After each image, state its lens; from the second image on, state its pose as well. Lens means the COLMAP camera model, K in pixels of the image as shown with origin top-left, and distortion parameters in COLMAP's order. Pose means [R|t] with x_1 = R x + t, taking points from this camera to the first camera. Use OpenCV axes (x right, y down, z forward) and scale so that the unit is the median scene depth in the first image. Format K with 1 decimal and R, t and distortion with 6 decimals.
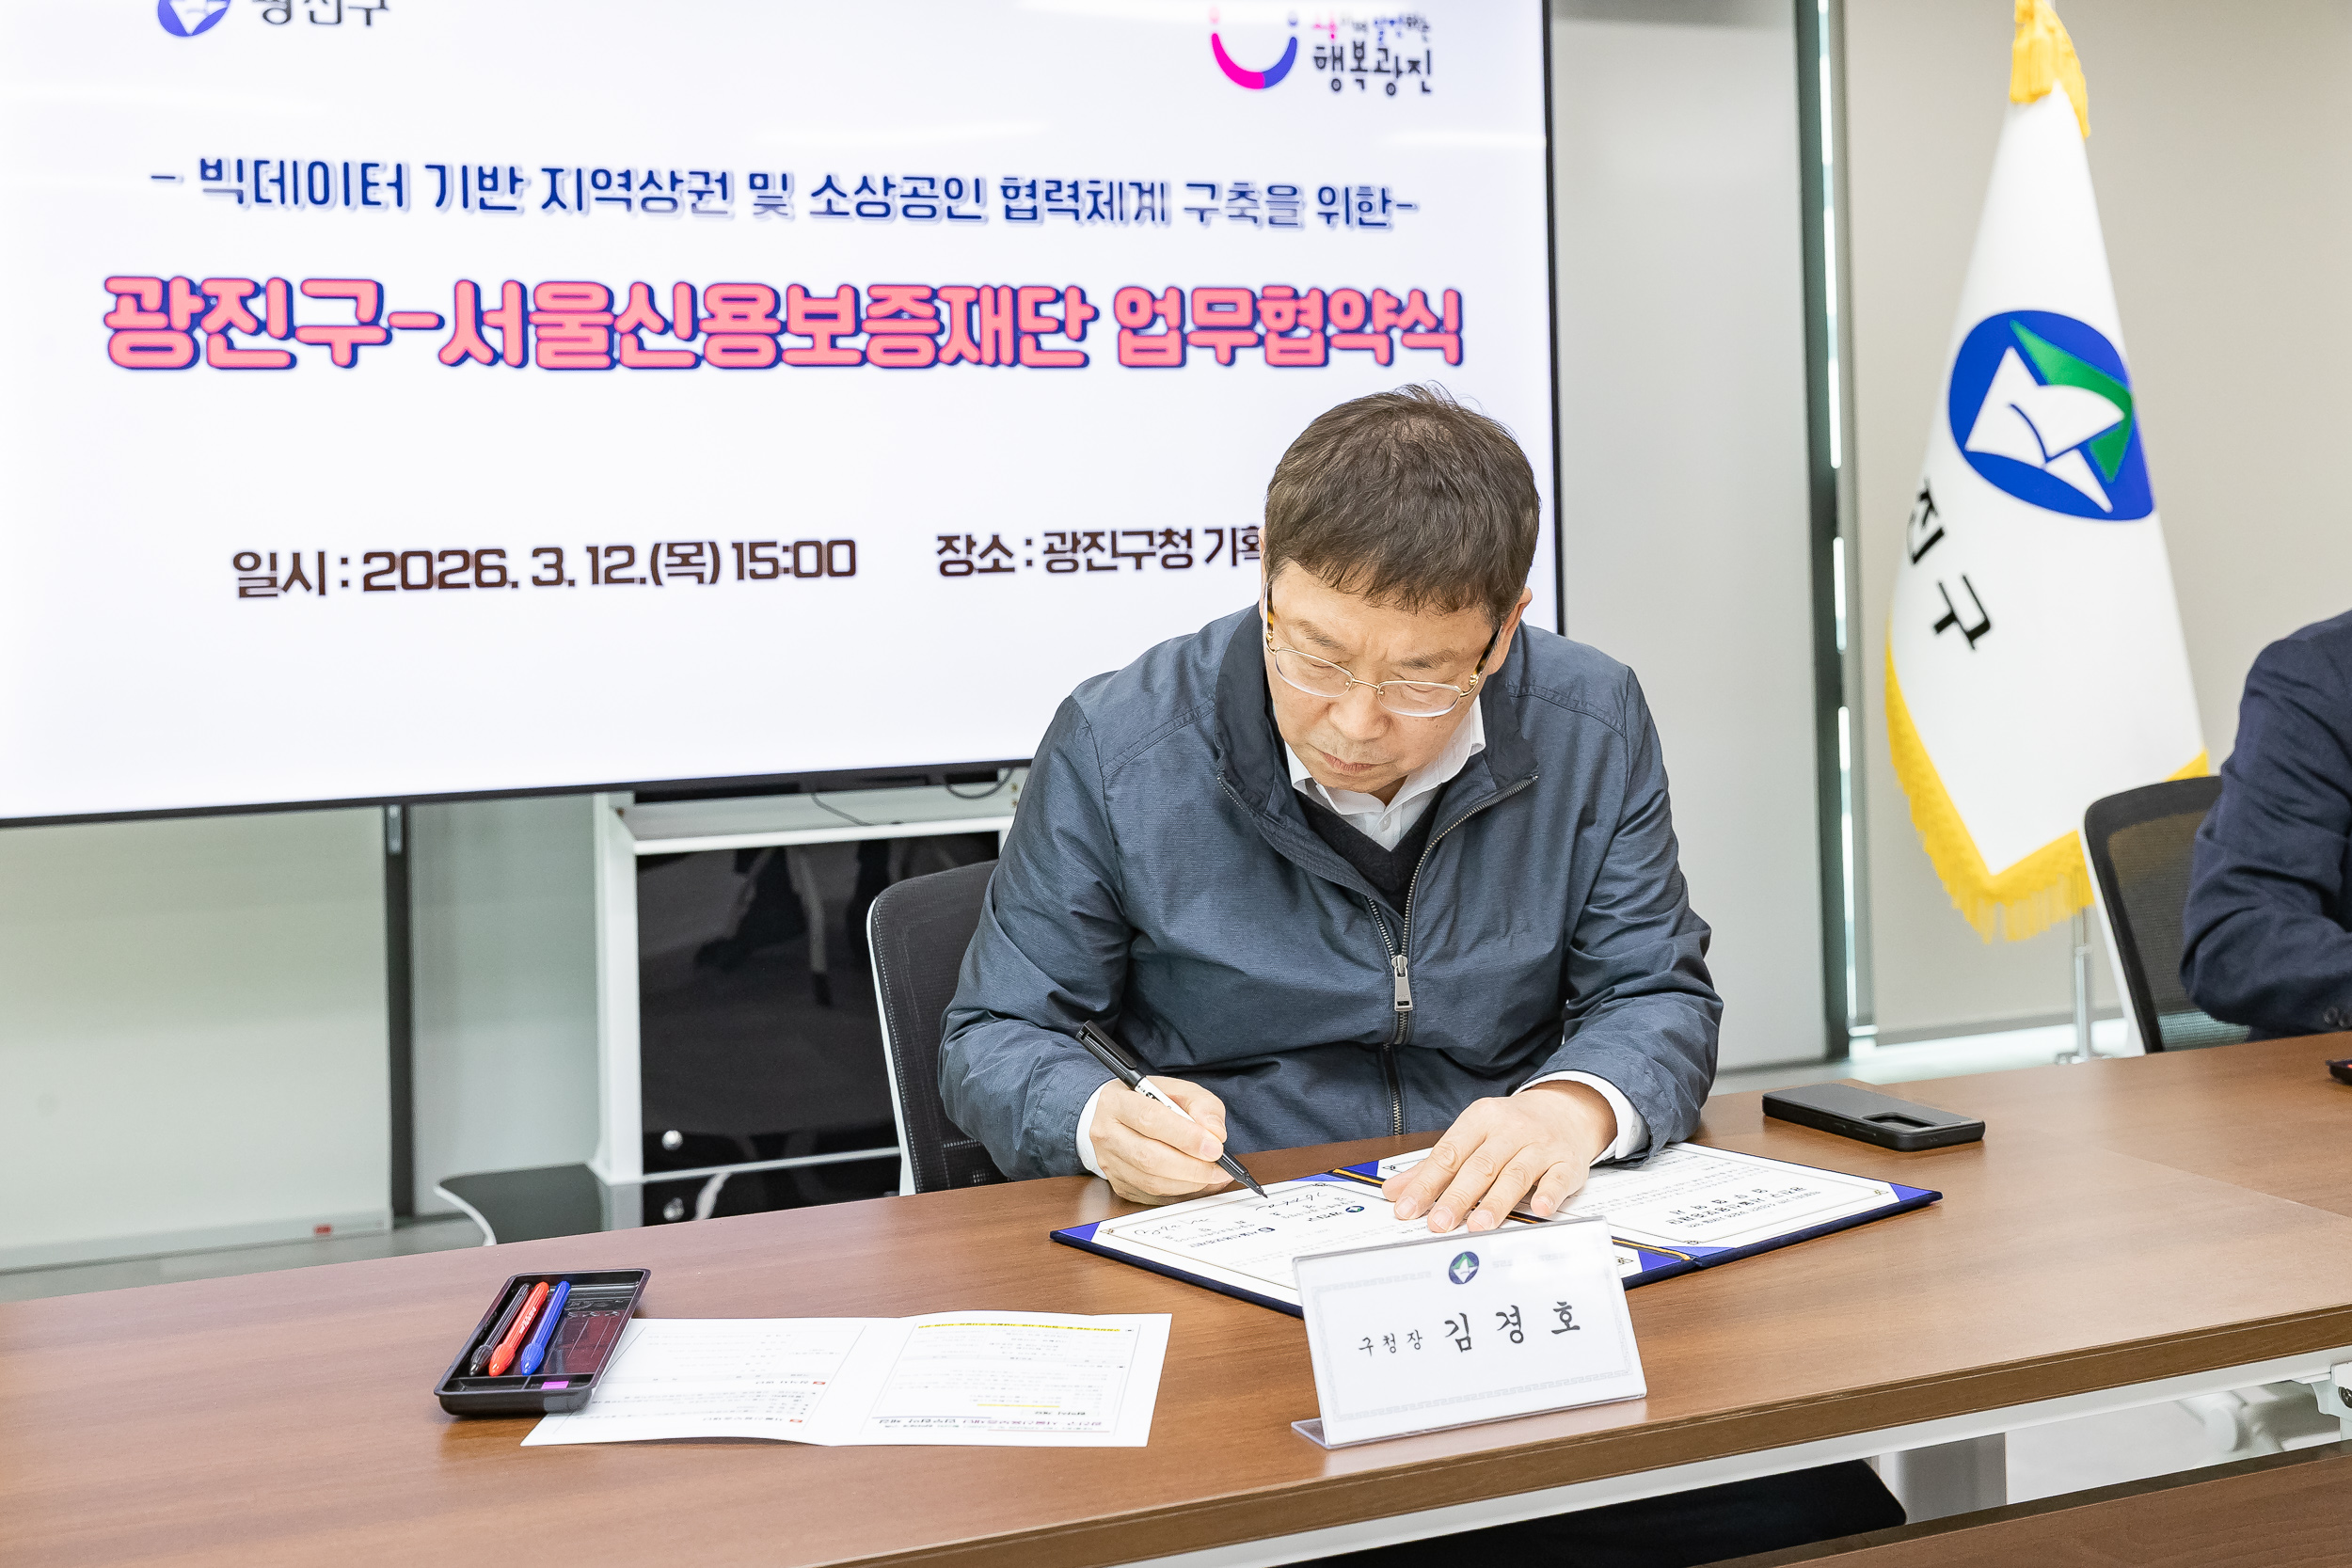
lens RADIAL K [[2988.5, 0, 1145.4], [0, 2988.5, 517.5], [0, 0, 1]] dist [0.026418, -0.004786]
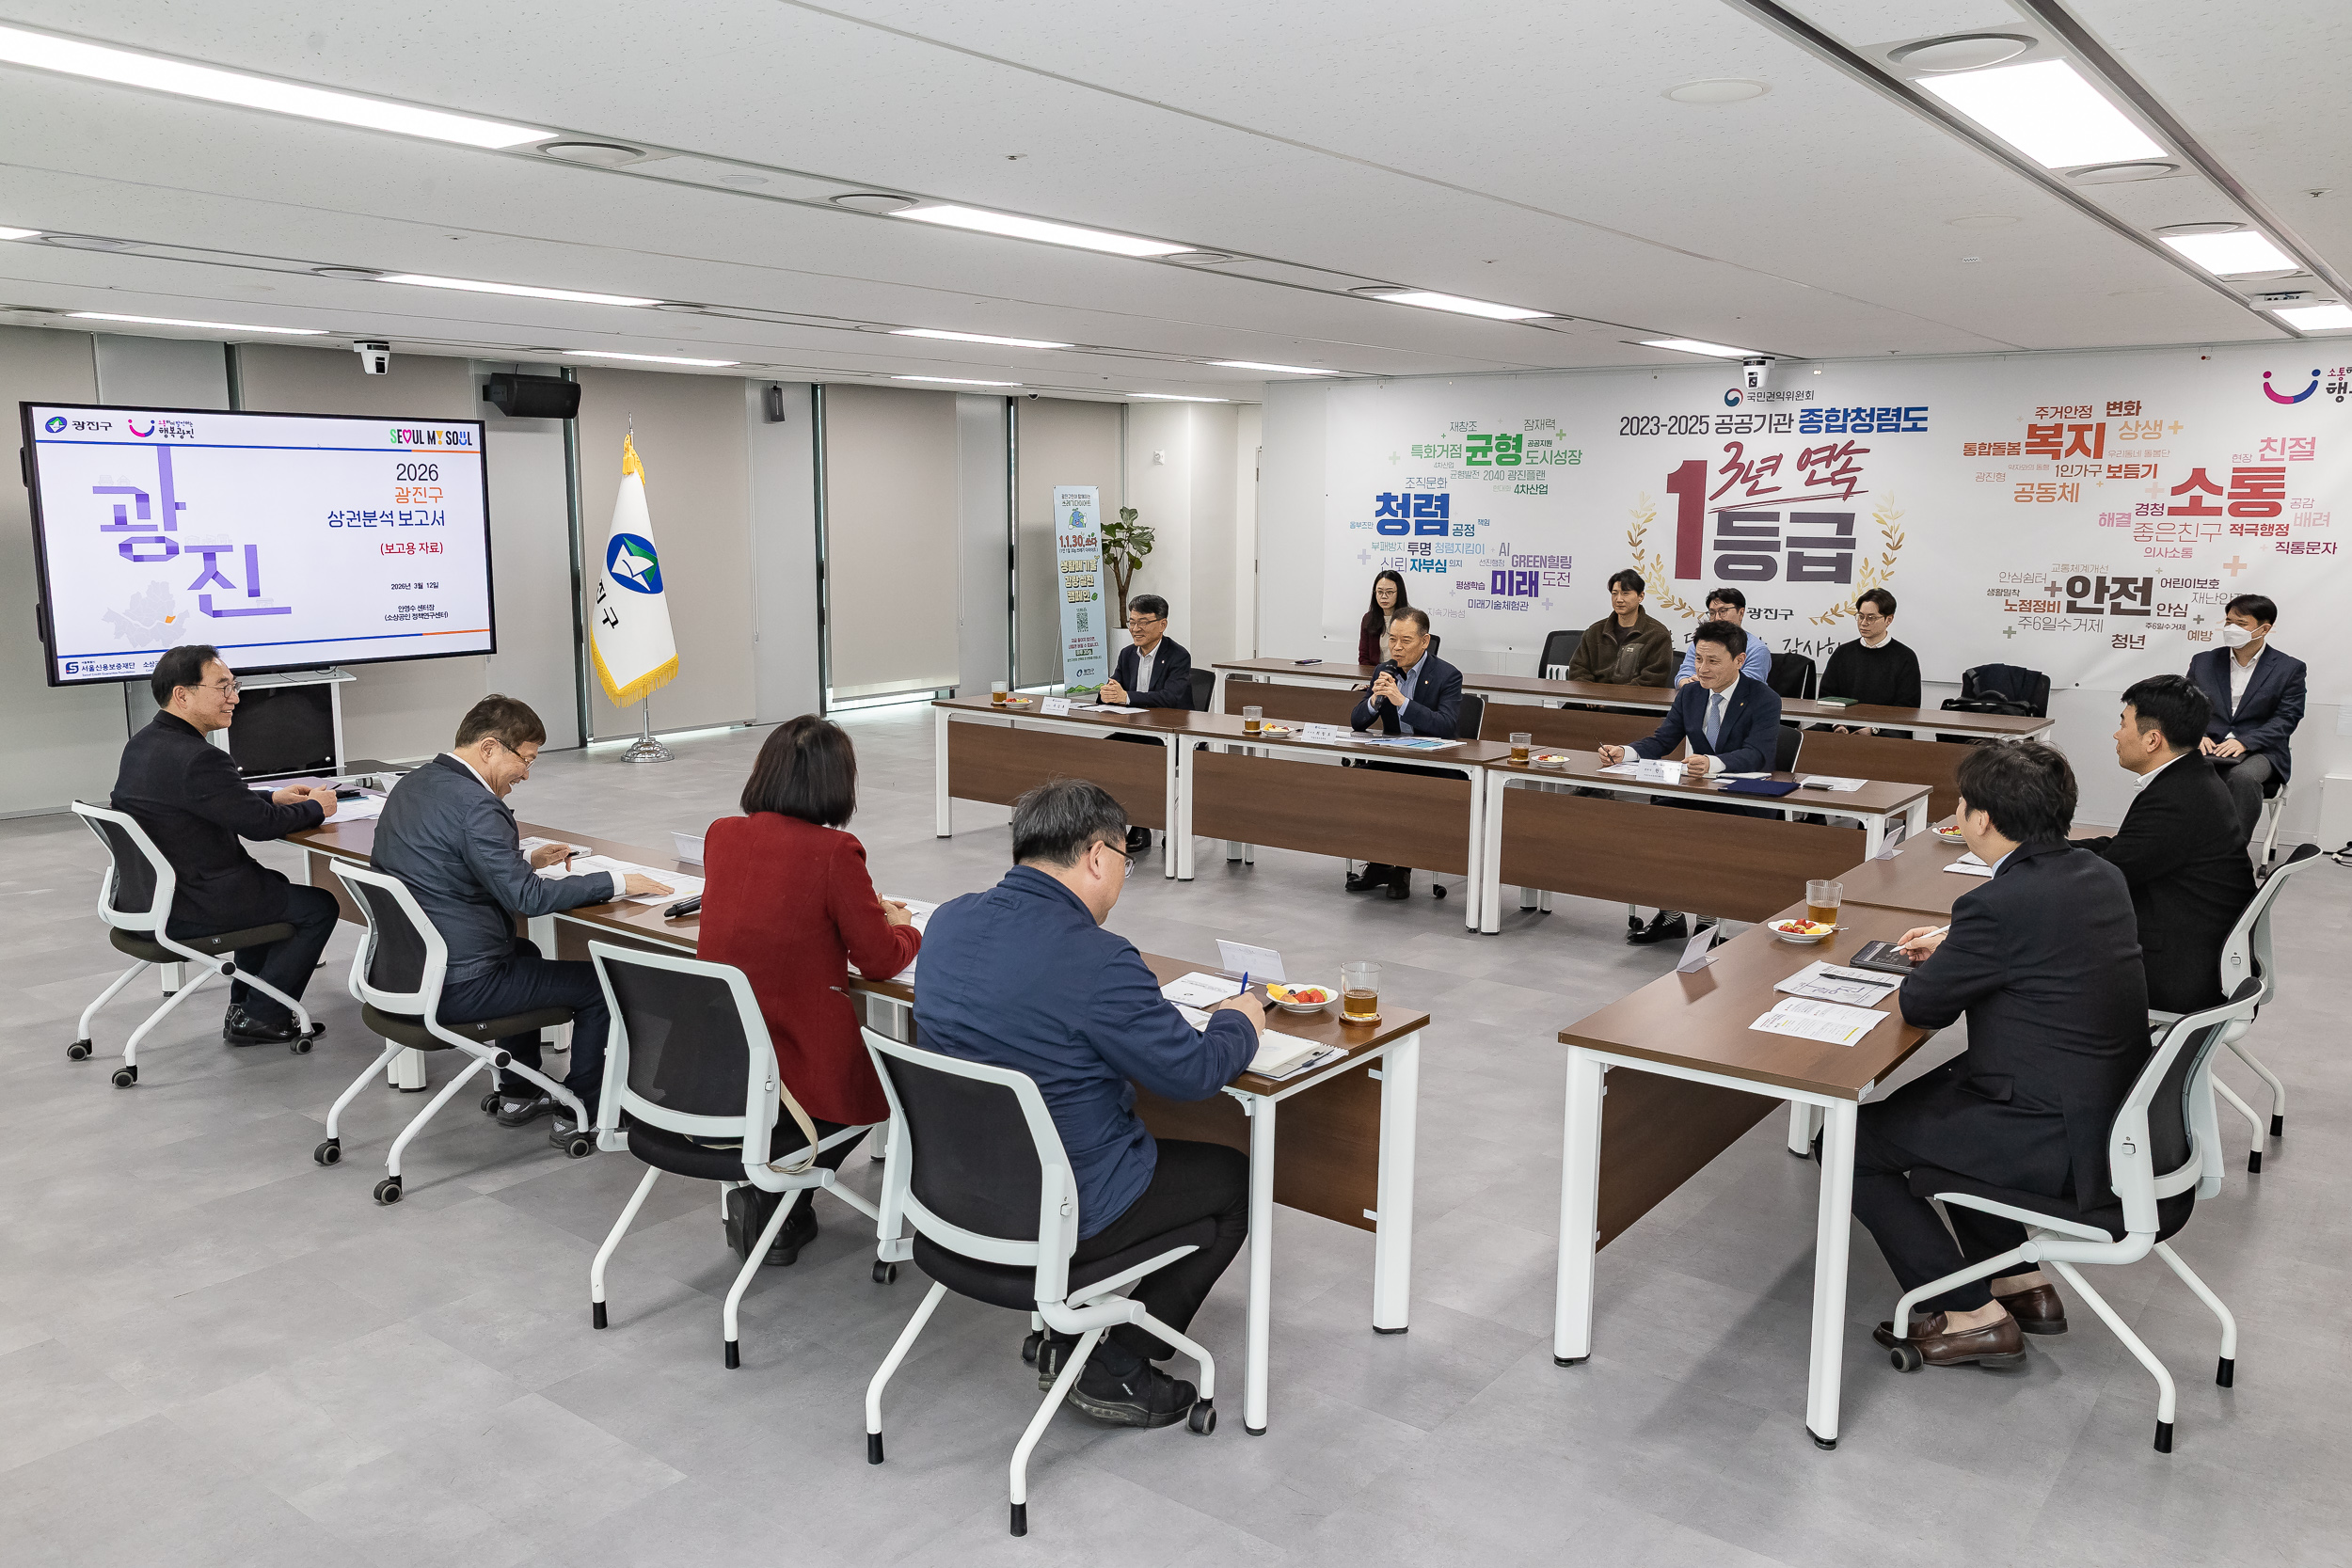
lens RADIAL K [[1783.3, 0, 1171.1], [0, 1783.3, 794.3], [0, 0, 1]] dist [-0.023045, 0.058235]
pose [[0.873968, -0.049612, 0.483444, -0.217062], [-0.033023, 0.986414, 0.160926, -0.147954], [-0.484860, -0.156608, 0.860456, -1.418938]]
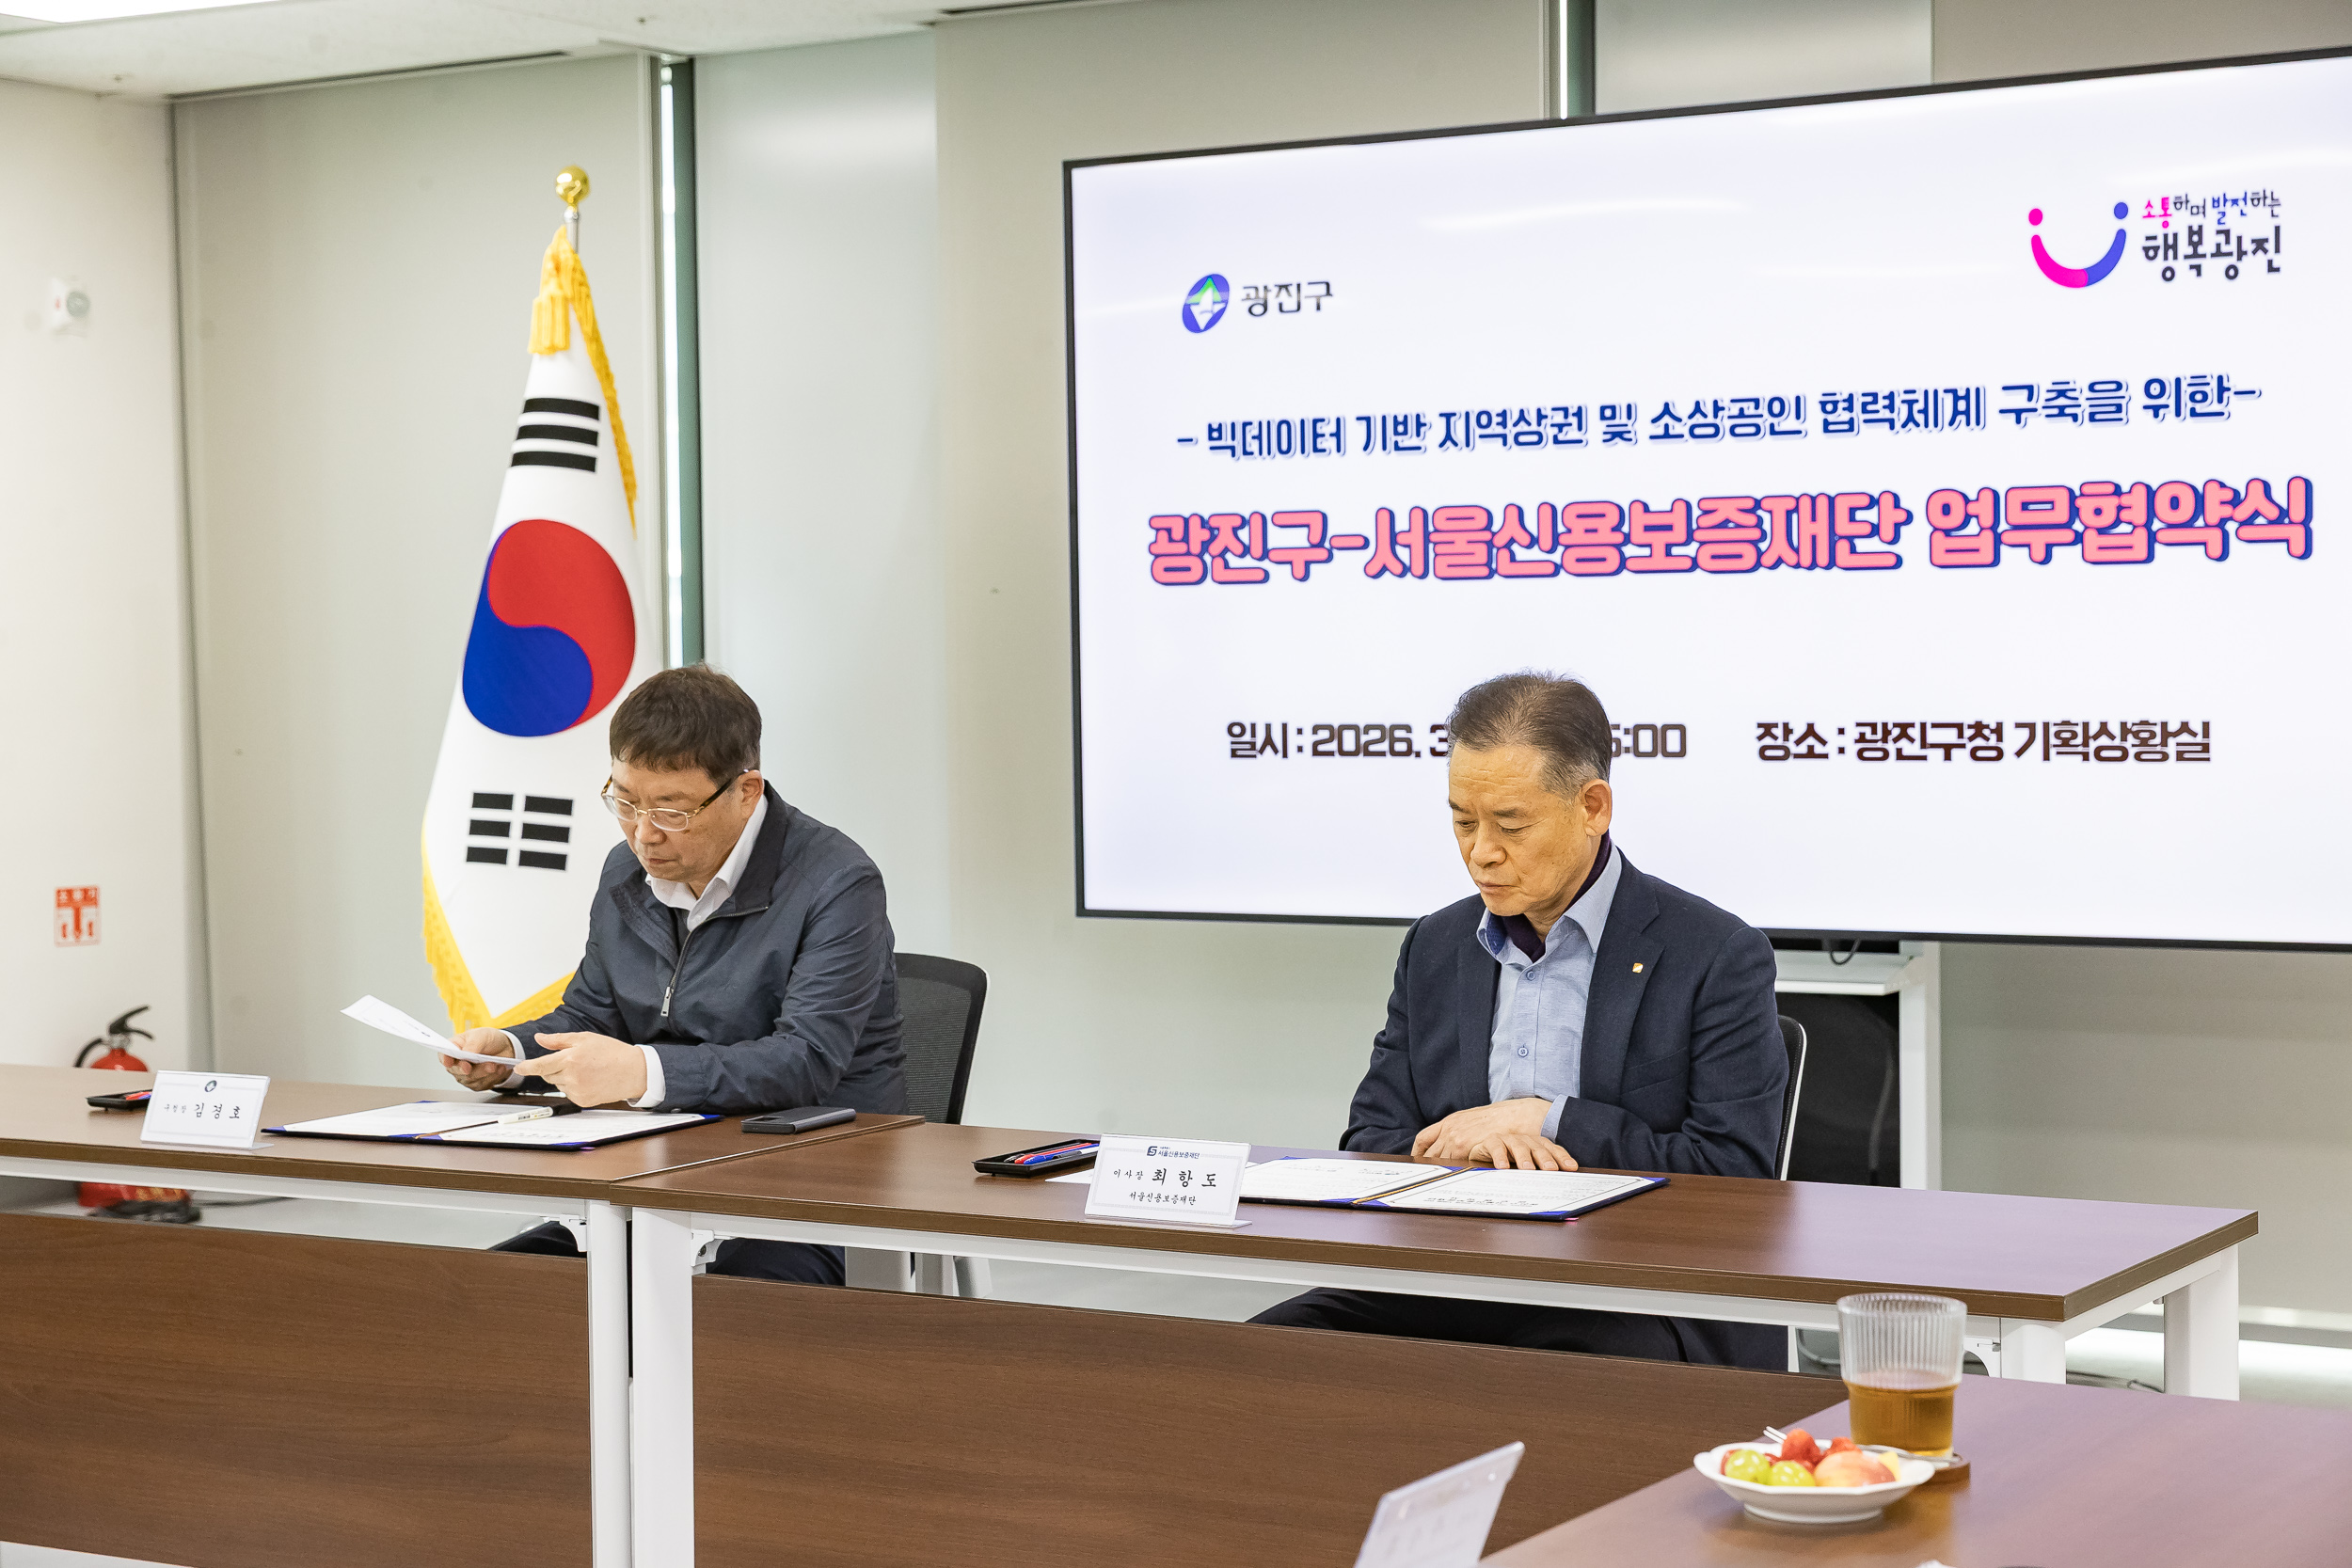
lens RADIAL K [[3983.8, 0, 1150.8], [0, 3983.8, 804.3], [0, 0, 1]] dist [0.056488, 0.024690]
pose [[0.582315, 0.051401, -0.811337, 0.990297], [0.001088, 0.997949, 0.064005, -0.058226], [0.812963, -0.038154, 0.581064, -0.042755]]
